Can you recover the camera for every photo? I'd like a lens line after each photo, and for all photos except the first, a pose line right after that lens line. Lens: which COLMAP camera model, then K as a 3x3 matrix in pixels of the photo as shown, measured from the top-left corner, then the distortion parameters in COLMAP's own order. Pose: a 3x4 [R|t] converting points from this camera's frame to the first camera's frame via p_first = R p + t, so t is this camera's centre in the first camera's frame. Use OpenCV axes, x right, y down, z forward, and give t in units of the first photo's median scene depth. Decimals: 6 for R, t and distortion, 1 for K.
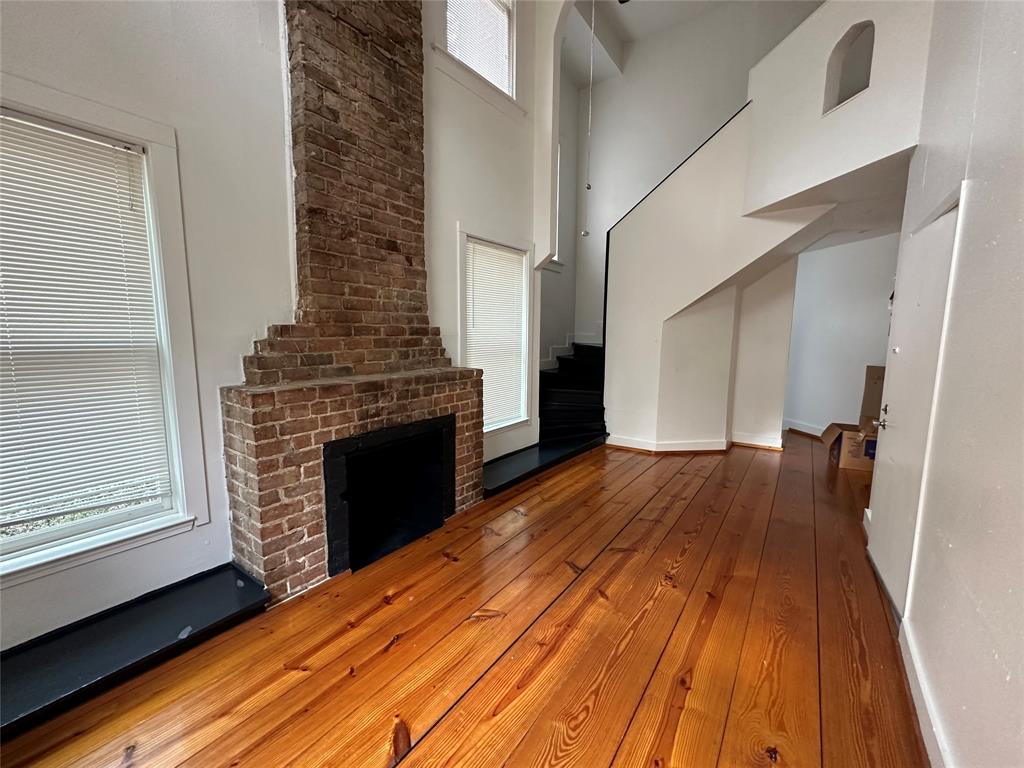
lens RADIAL K [[408.1, 0, 515.2], [0, 408.1, 382.2], [0, 0, 1]] dist [-0.003246, 0.000491]
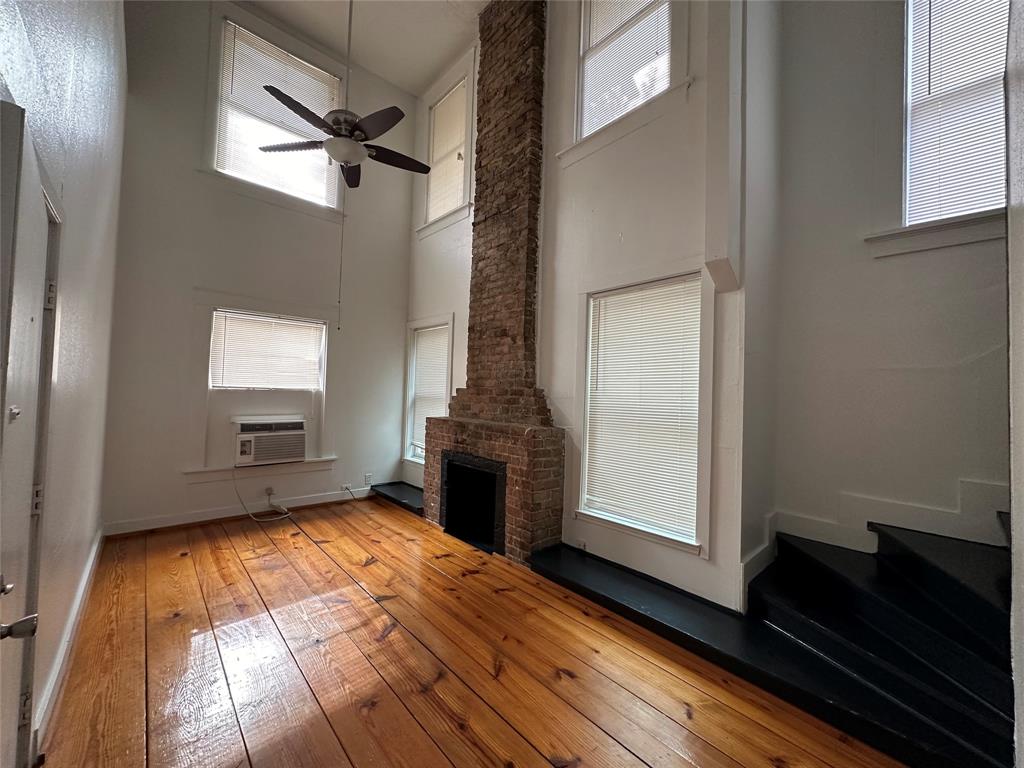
lens RADIAL K [[408.1, 0, 515.2], [0, 408.1, 382.2], [0, 0, 1]] dist [-0.003246, 0.000491]
pose [[-0.208179, -0.041615, -0.977205, 1.078883], [-0.150518, 0.988556, -0.010033, -0.155197], [0.966440, 0.144998, -0.212060, 1.364847]]
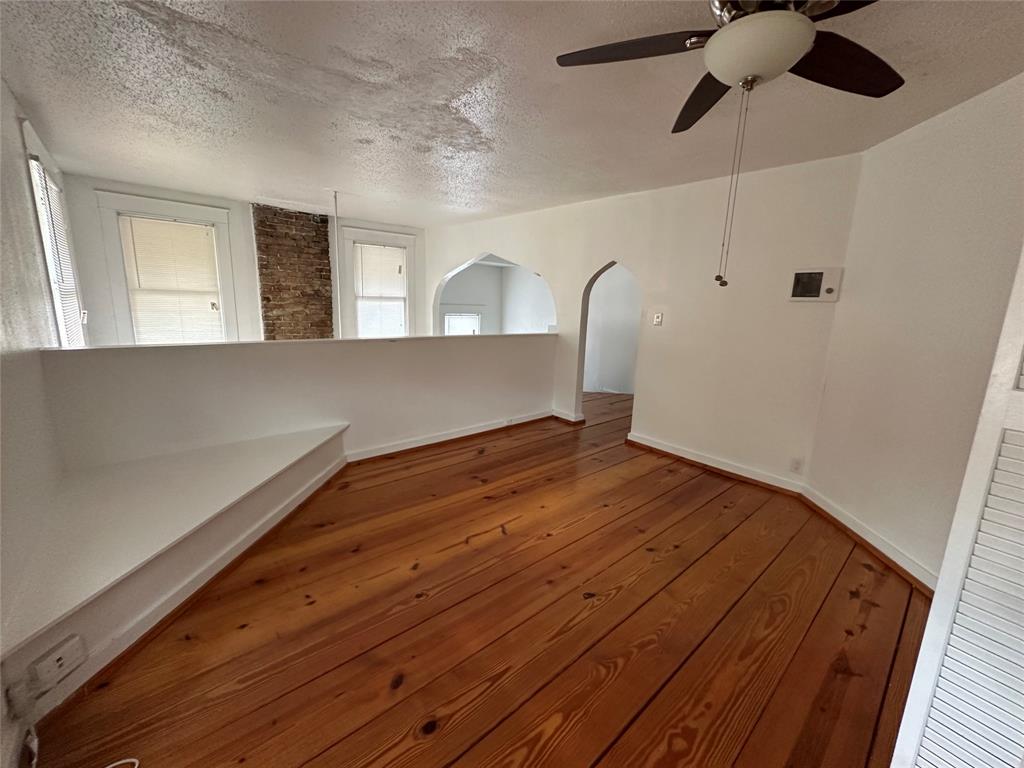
lens RADIAL K [[408.1, 0, 515.2], [0, 408.1, 382.2], [0, 0, 1]] dist [-0.003246, 0.000491]
pose [[0.977793, 0.064977, -0.199244, 1.169731], [-0.050496, 0.995757, 0.076924, -0.975480], [0.203397, -0.065154, 0.976926, -0.944866]]
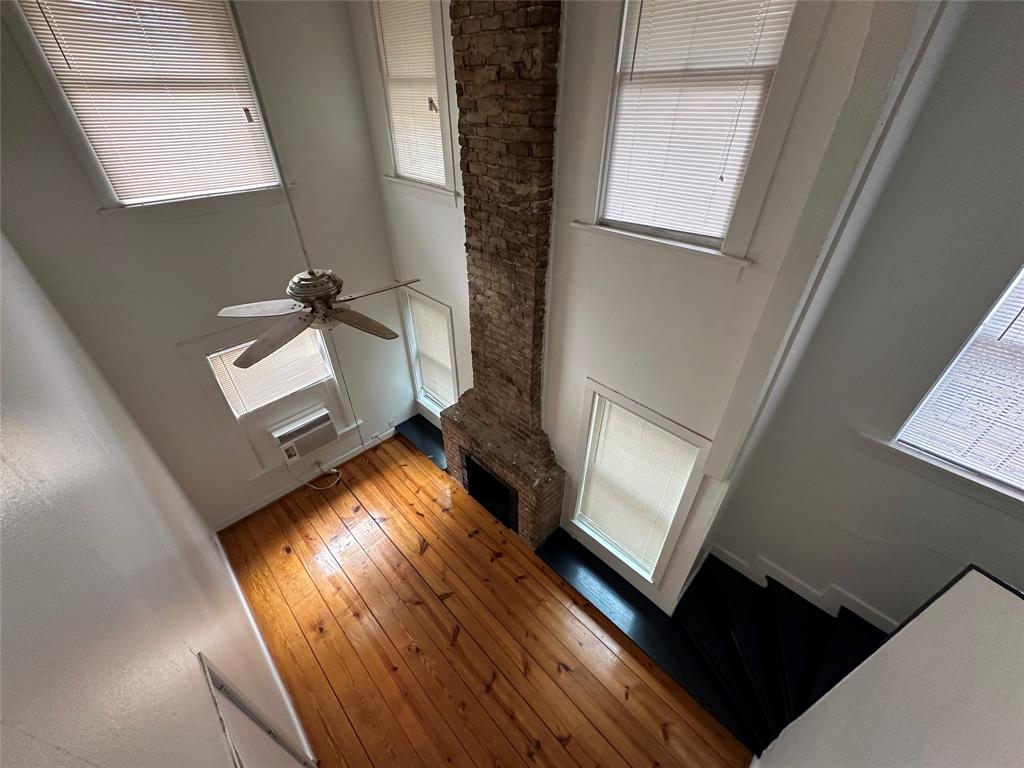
lens RADIAL K [[408.1, 0, 515.2], [0, 408.1, 382.2], [0, 0, 1]] dist [-0.003246, 0.000491]
pose [[-0.166901, 0.564001, -0.808732, 0.888725], [-0.124616, 0.801593, 0.584739, -1.189723], [0.978067, 0.198375, -0.063503, 1.112126]]
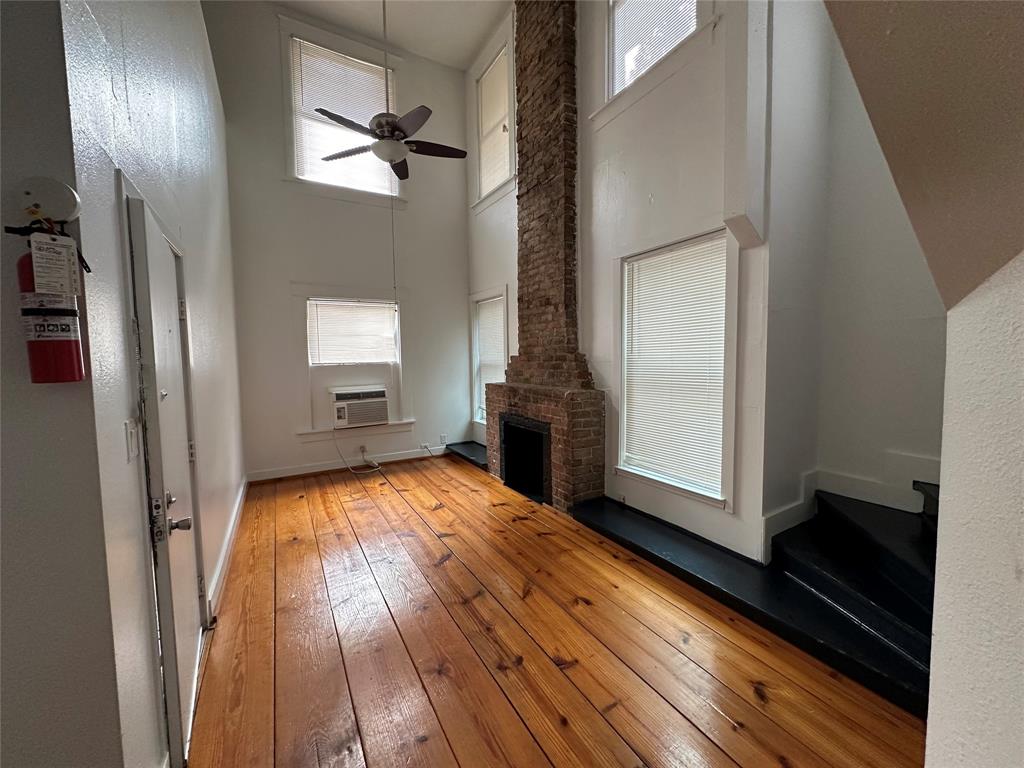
lens RADIAL K [[408.1, 0, 515.2], [0, 408.1, 382.2], [0, 0, 1]] dist [-0.003246, 0.000491]
pose [[-0.408290, 0.057994, -0.911008, 1.134382], [-0.099368, 0.989226, 0.107508, -0.190863], [0.907428, 0.134419, -0.398128, 1.528438]]
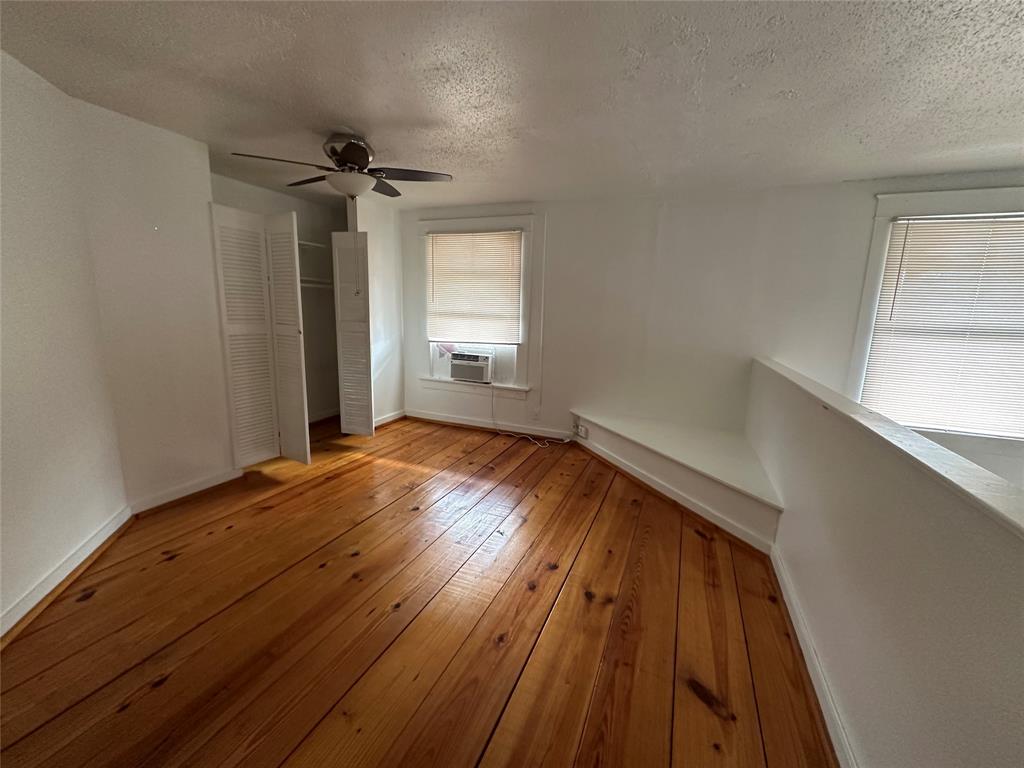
lens RADIAL K [[408.1, 0, 515.2], [0, 408.1, 382.2], [0, 0, 1]] dist [-0.003246, 0.000491]
pose [[-0.972540, 0.000579, -0.232733, 1.174035], [-0.066965, 0.957012, 0.282213, -1.180623], [0.222892, 0.290048, -0.930694, 0.750272]]
